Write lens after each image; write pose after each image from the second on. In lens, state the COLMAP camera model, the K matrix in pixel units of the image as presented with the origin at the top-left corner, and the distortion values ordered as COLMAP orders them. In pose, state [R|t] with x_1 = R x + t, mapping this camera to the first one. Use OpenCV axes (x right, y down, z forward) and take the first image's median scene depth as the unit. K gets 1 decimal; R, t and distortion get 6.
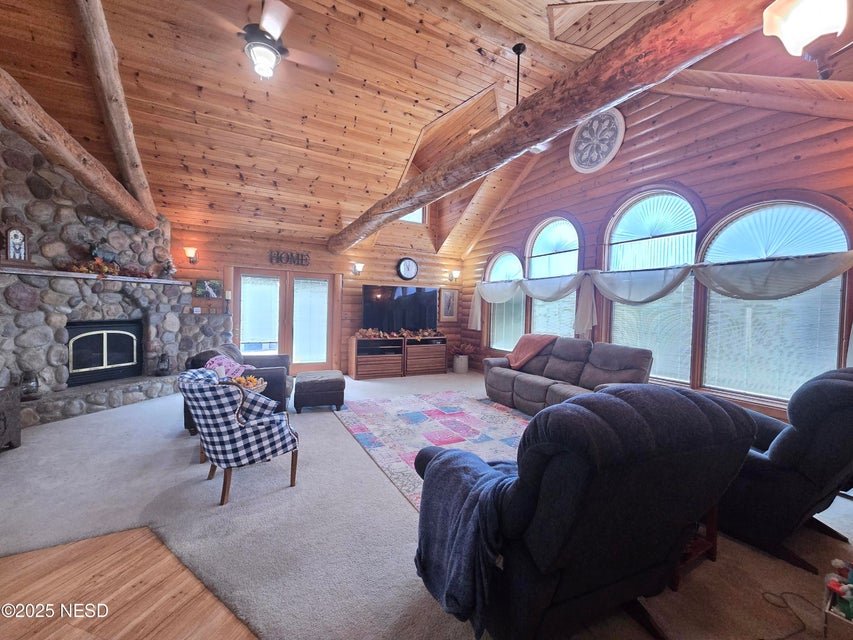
lens RADIAL K [[351.0, 0, 430.3], [0, 351.0, 317.8], [0, 0, 1]] dist [0.002883, 0.000242]
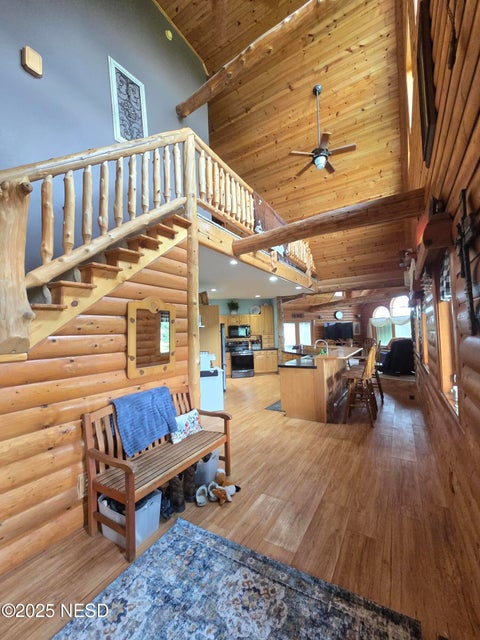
lens RADIAL K [[263.3, 0, 237.9], [0, 263.3, 316.9], [0, 0, 1]] dist [0.002883, 0.000242]
pose [[0.957312, -0.066434, -0.281318, -0.267623], [0.041006, 0.994600, -0.095334, 0.027546], [0.286132, 0.079729, 0.954867, -1.209884]]
